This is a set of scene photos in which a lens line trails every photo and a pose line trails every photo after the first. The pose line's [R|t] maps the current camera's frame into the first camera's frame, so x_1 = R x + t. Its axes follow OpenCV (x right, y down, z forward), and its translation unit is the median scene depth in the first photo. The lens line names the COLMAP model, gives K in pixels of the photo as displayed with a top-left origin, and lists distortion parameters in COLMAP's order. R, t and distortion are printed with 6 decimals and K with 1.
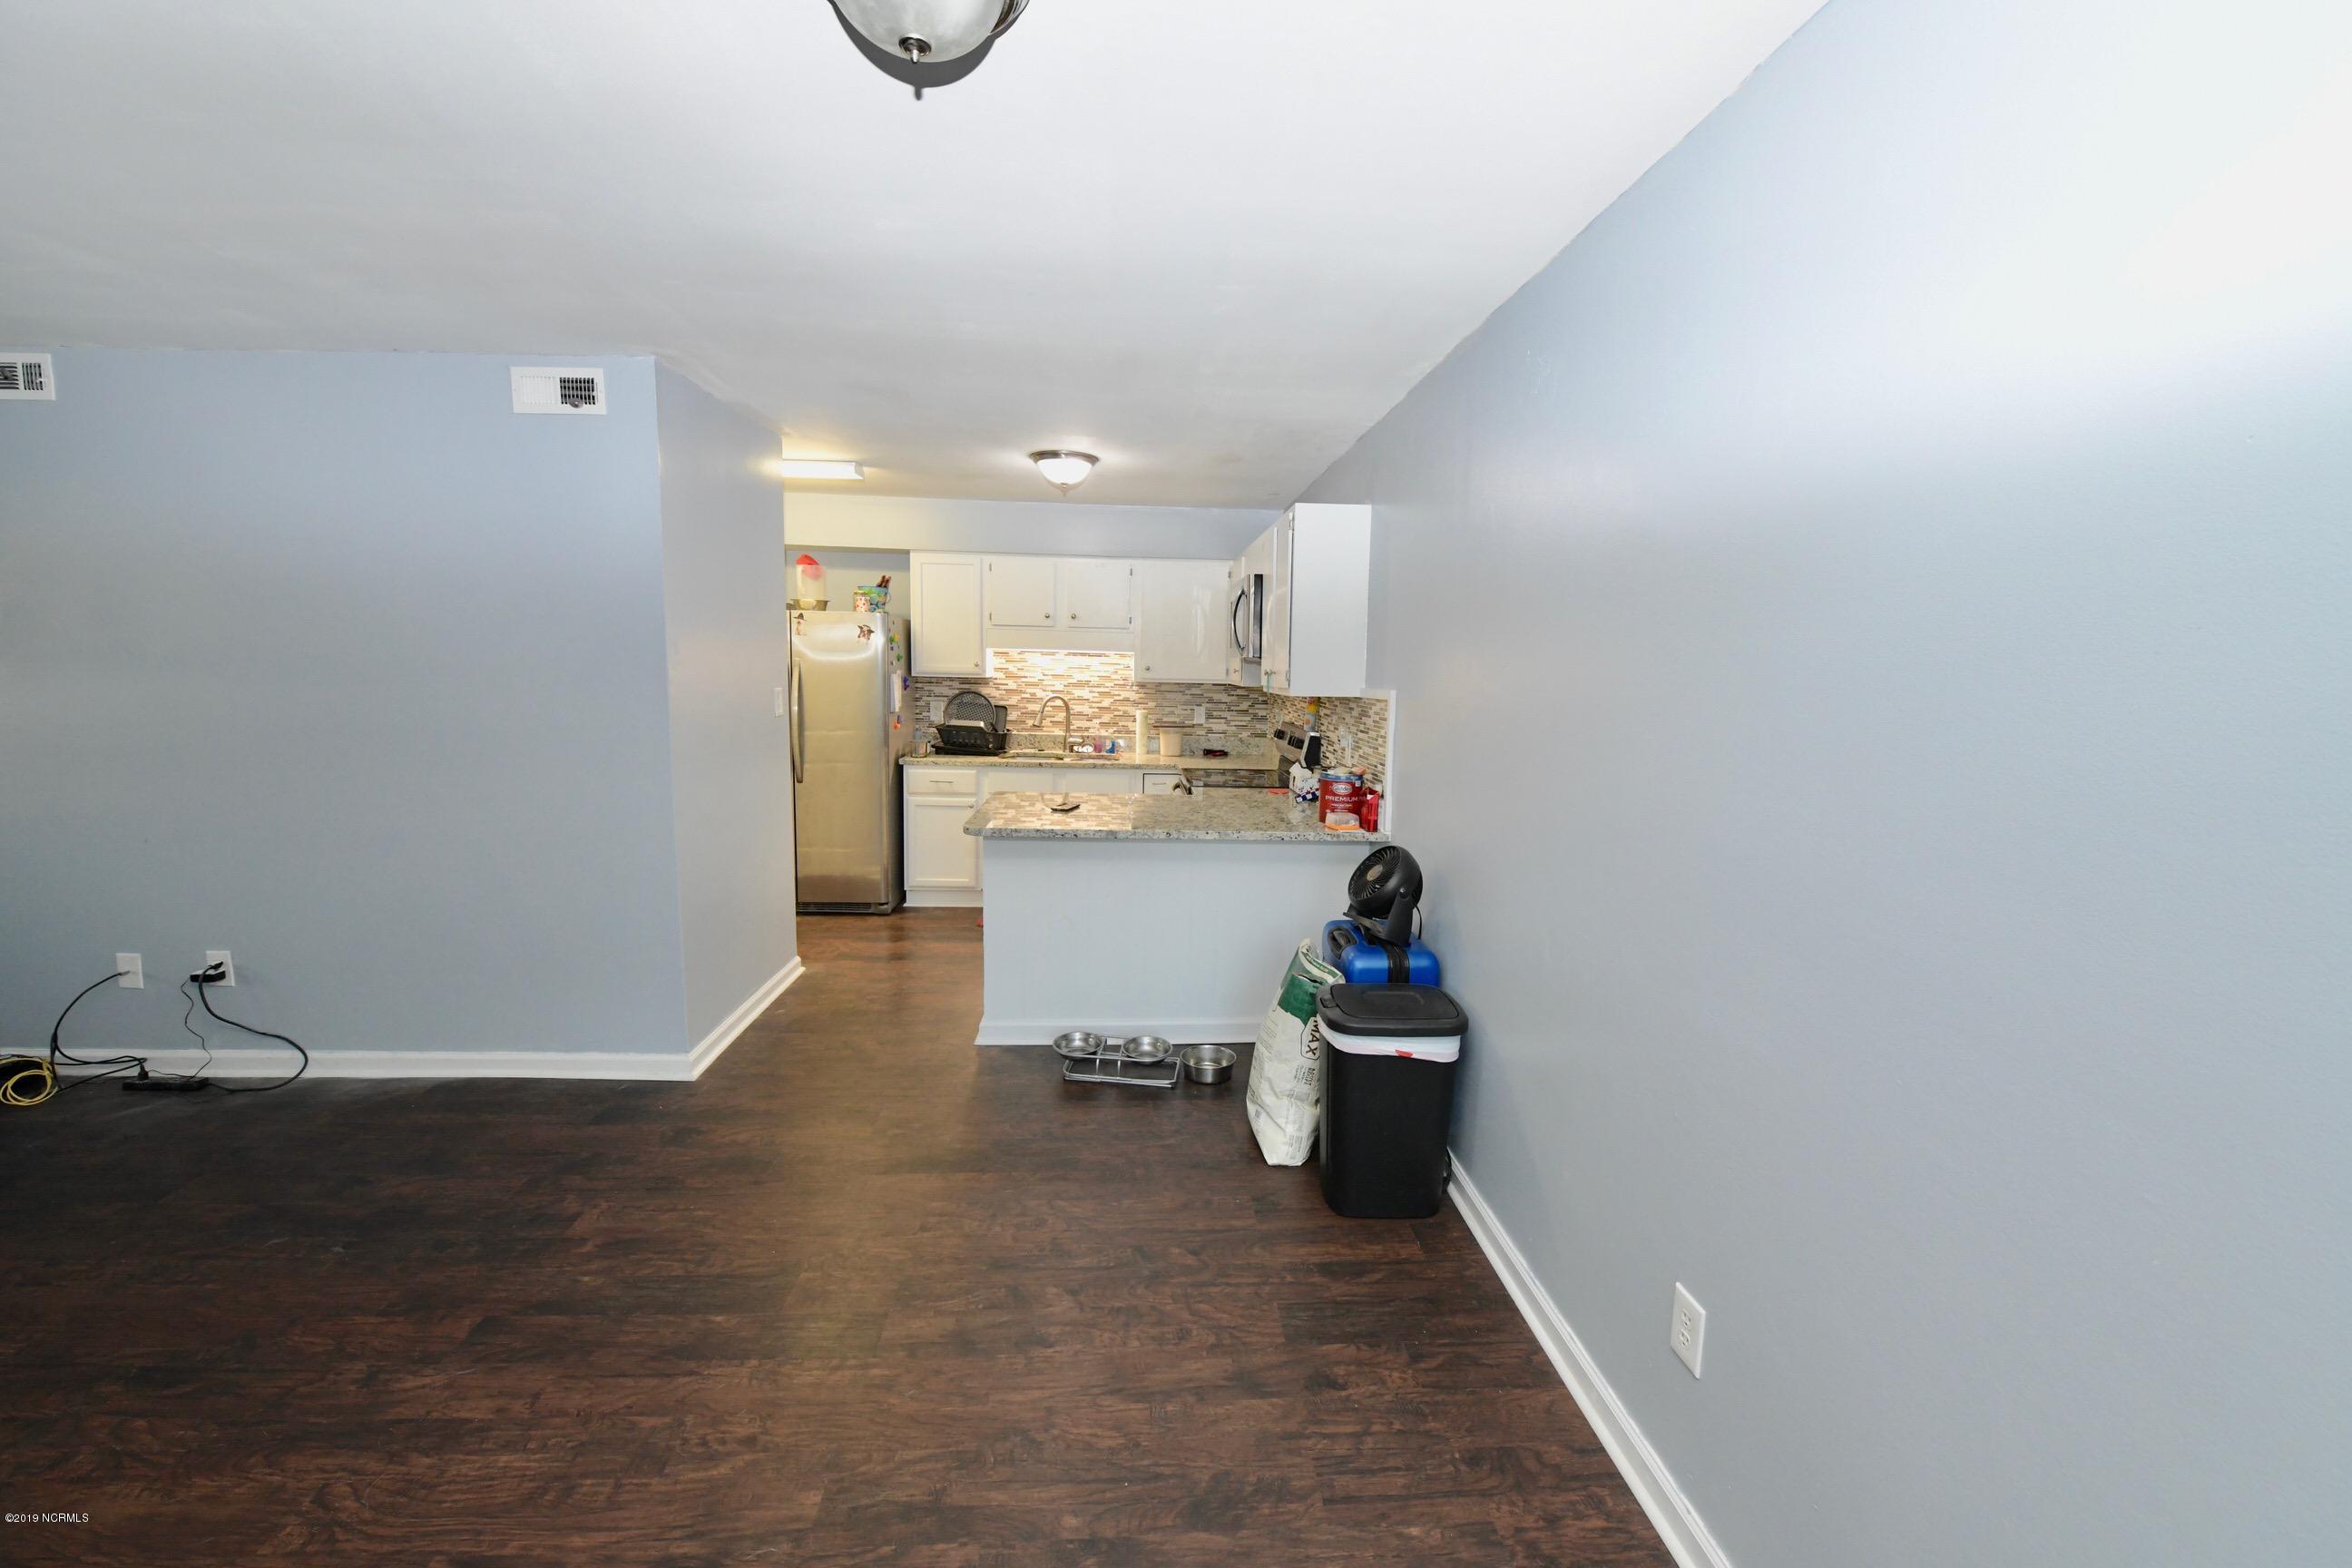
lens RADIAL K [[933.3, 0, 1183.4], [0, 933.3, 772.2], [0, 0, 1]] dist [-0.021575, 0.000046]
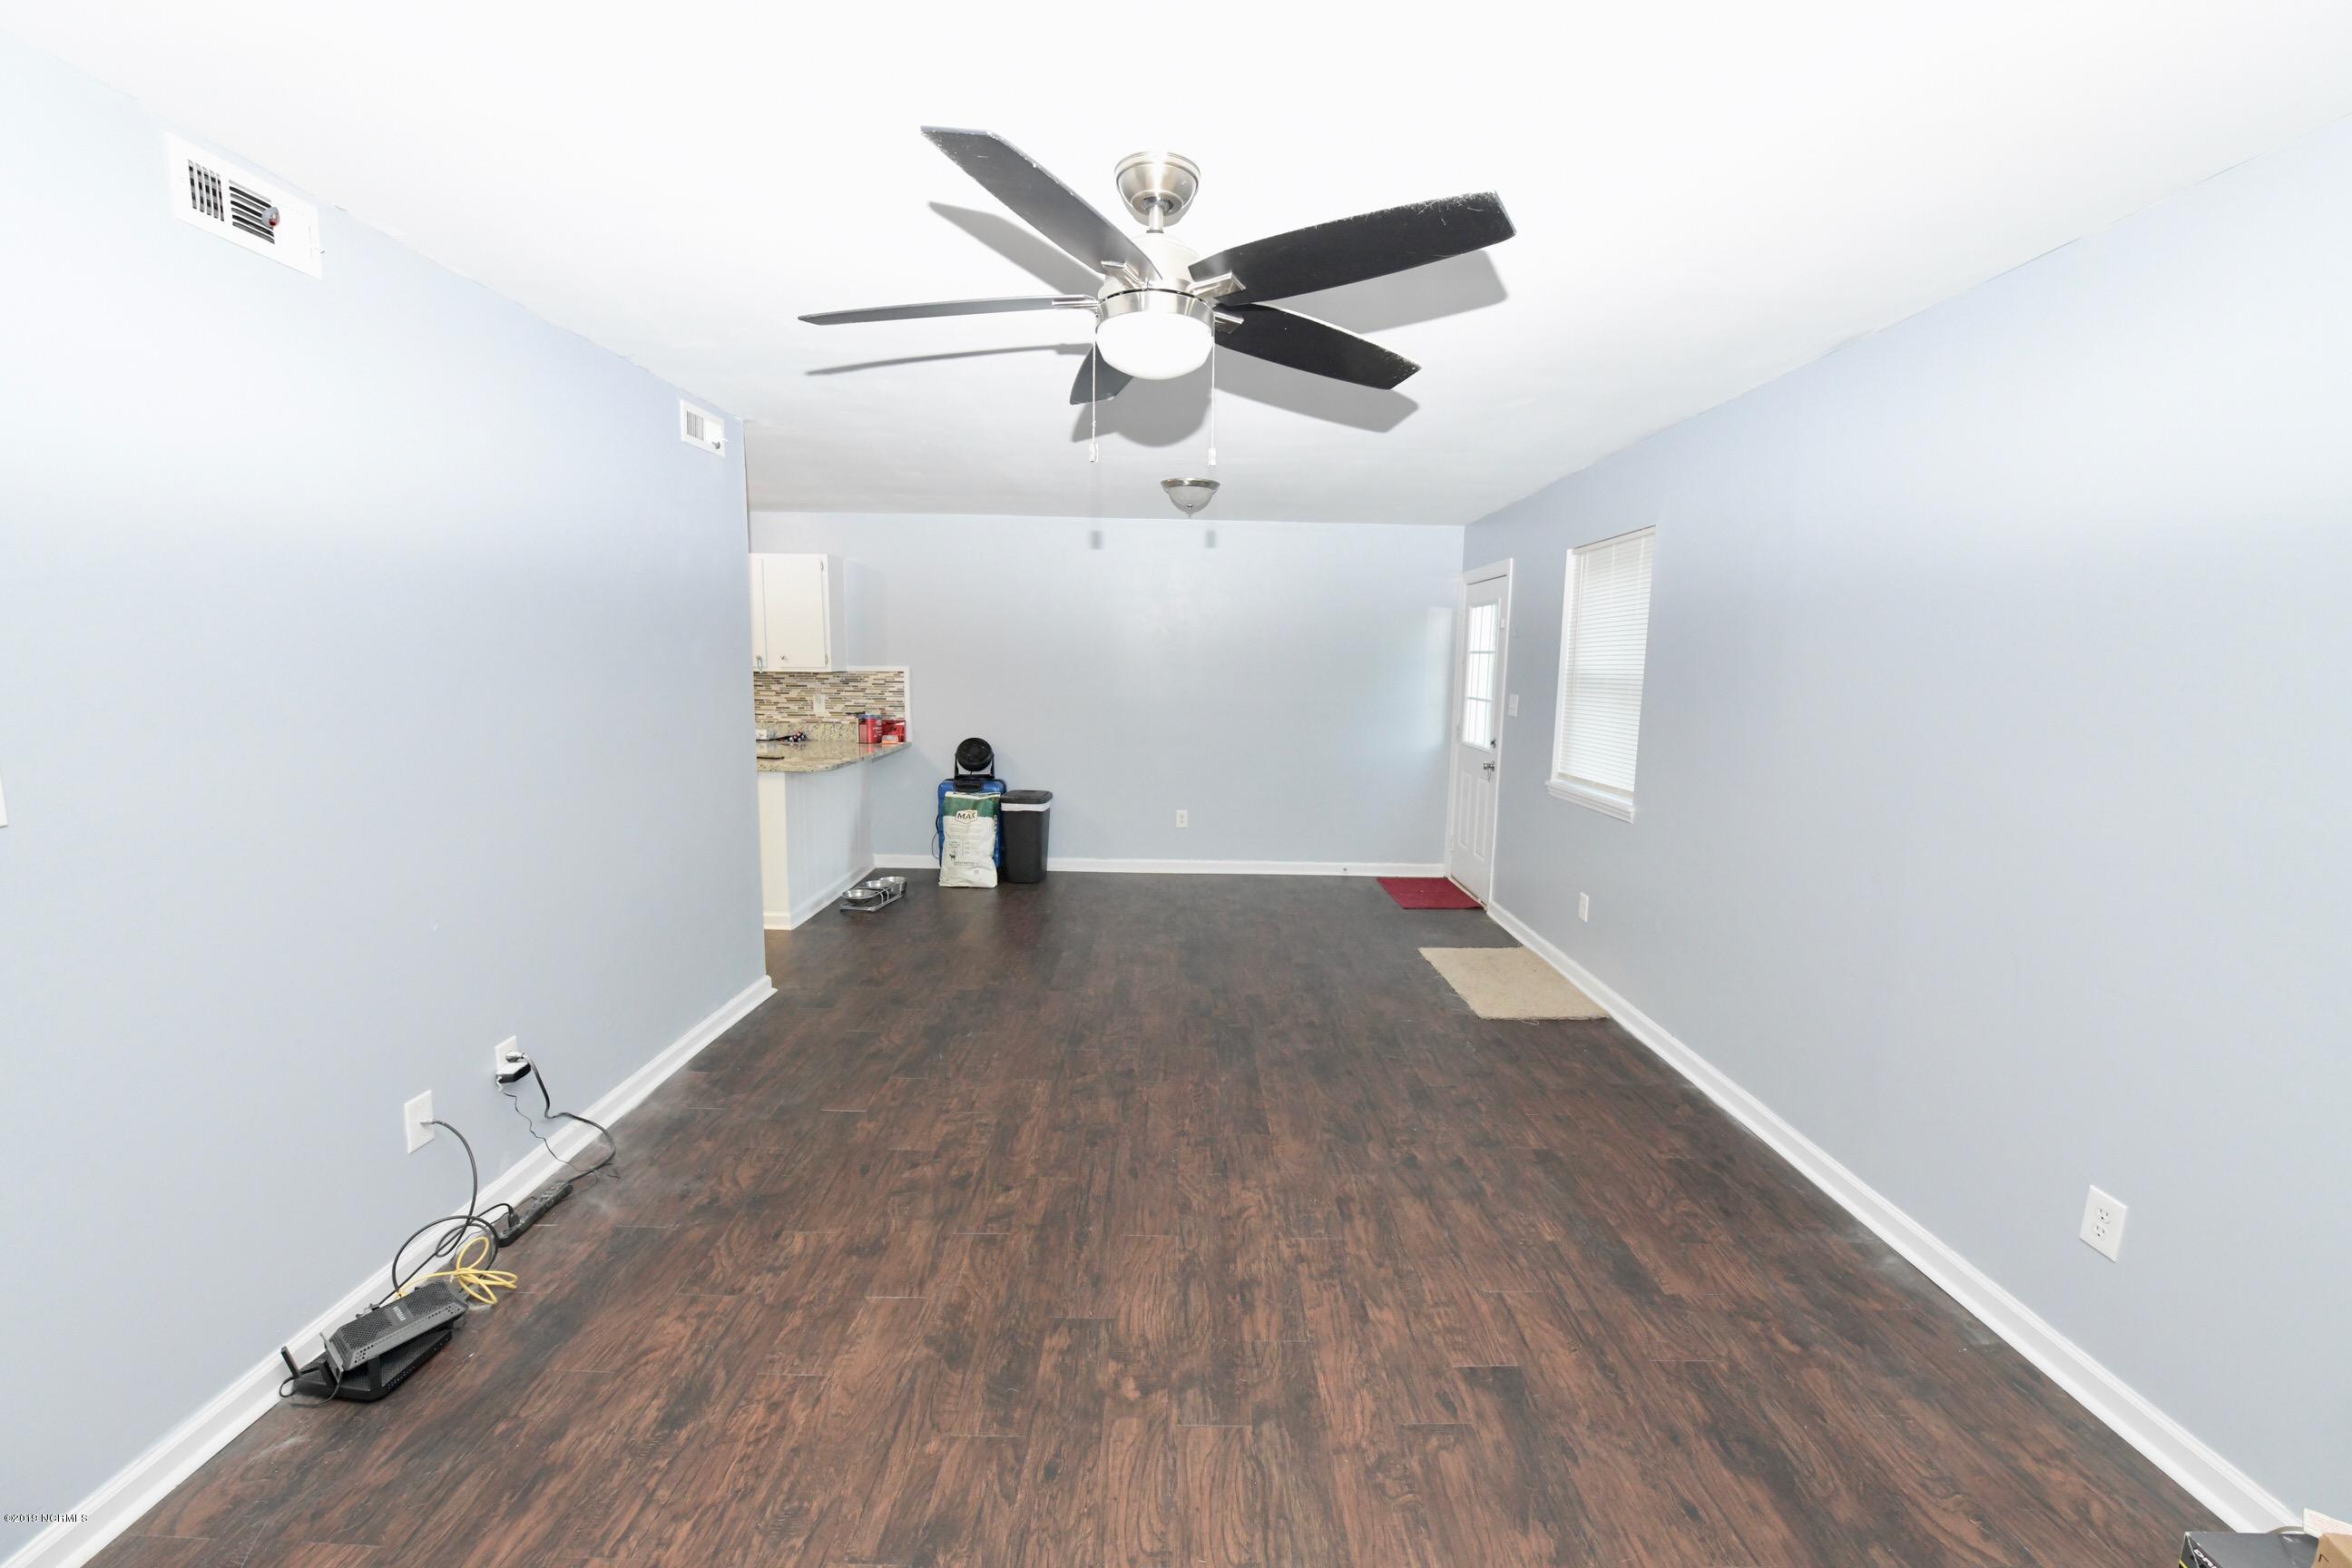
lens RADIAL K [[933.3, 0, 1189.2], [0, 933.3, 771.4], [0, 0, 1]] dist [-0.021575, 0.000046]
pose [[0.053024, -0.141526, 0.988513, -1.922247], [0.099395, 0.985738, 0.135797, -0.089389], [-0.993634, 0.091053, 0.066335, 0.365346]]
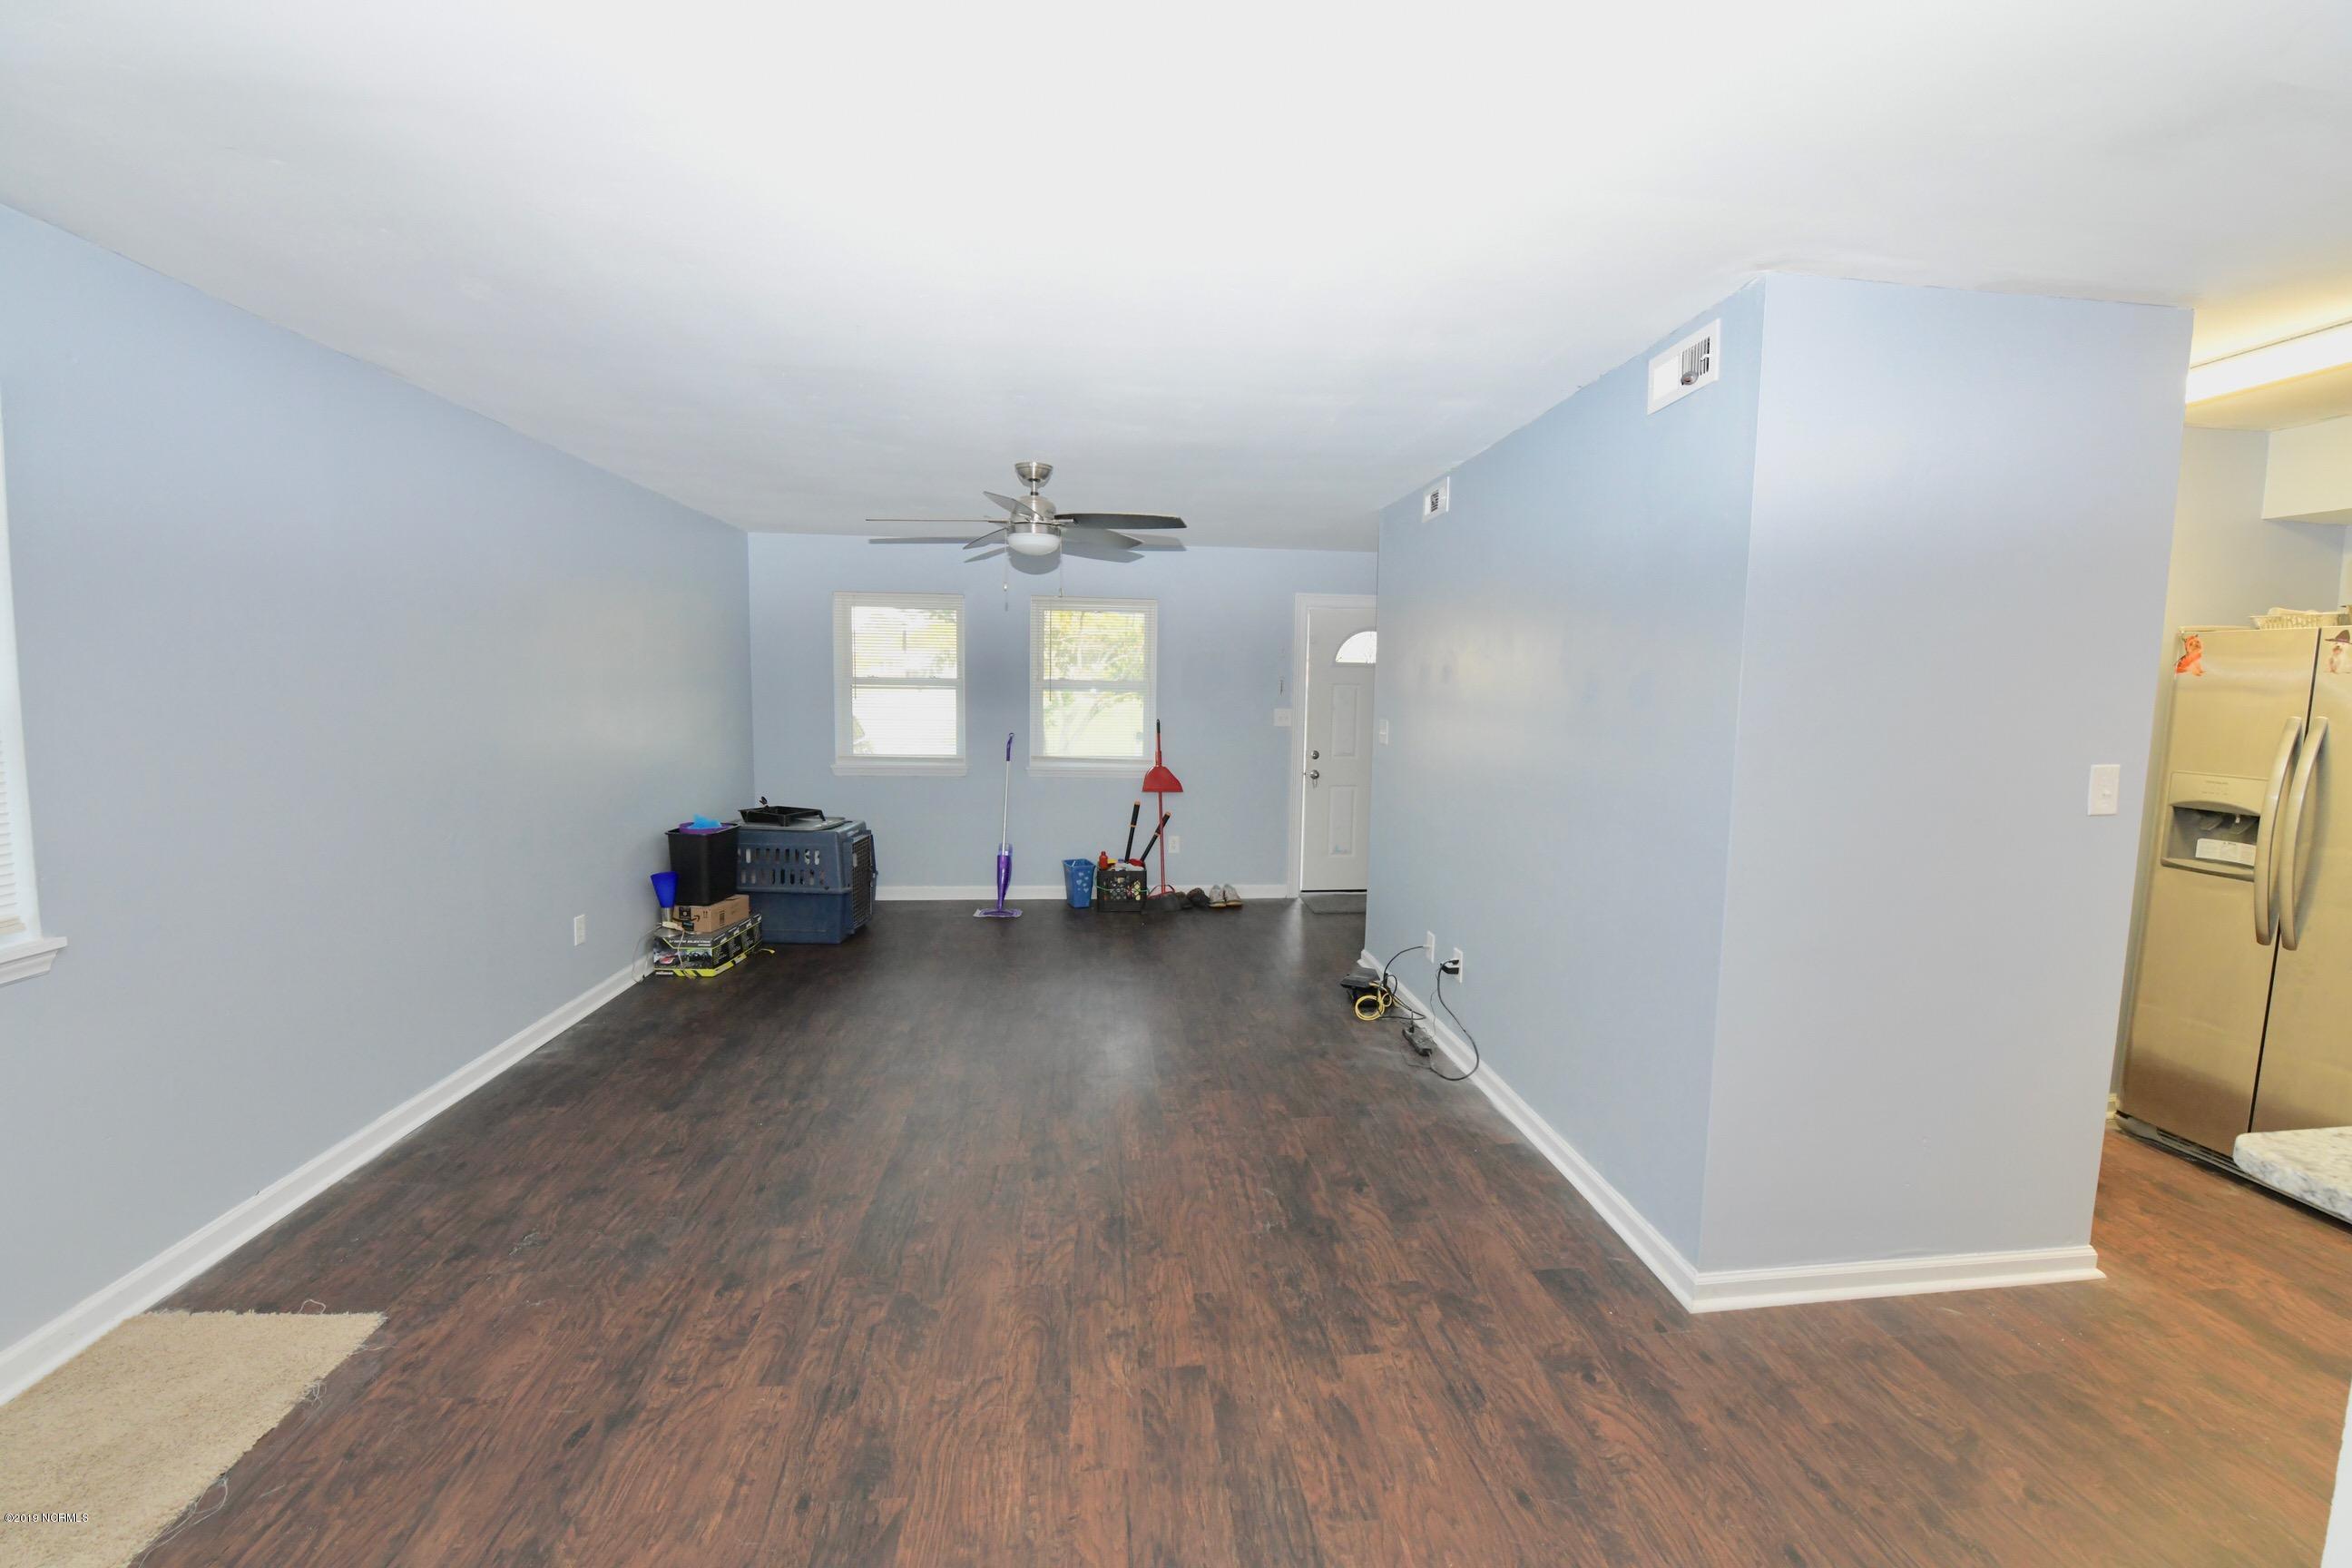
lens RADIAL K [[933.3, 0, 1189.5], [0, 933.3, 776.3], [0, 0, 1]] dist [-0.021575, 0.000046]
pose [[0.038099, 0.075288, -0.996434, 0.127512], [-0.133326, 0.988625, 0.069601, -0.069401], [0.990340, 0.130199, 0.047704, 0.609294]]
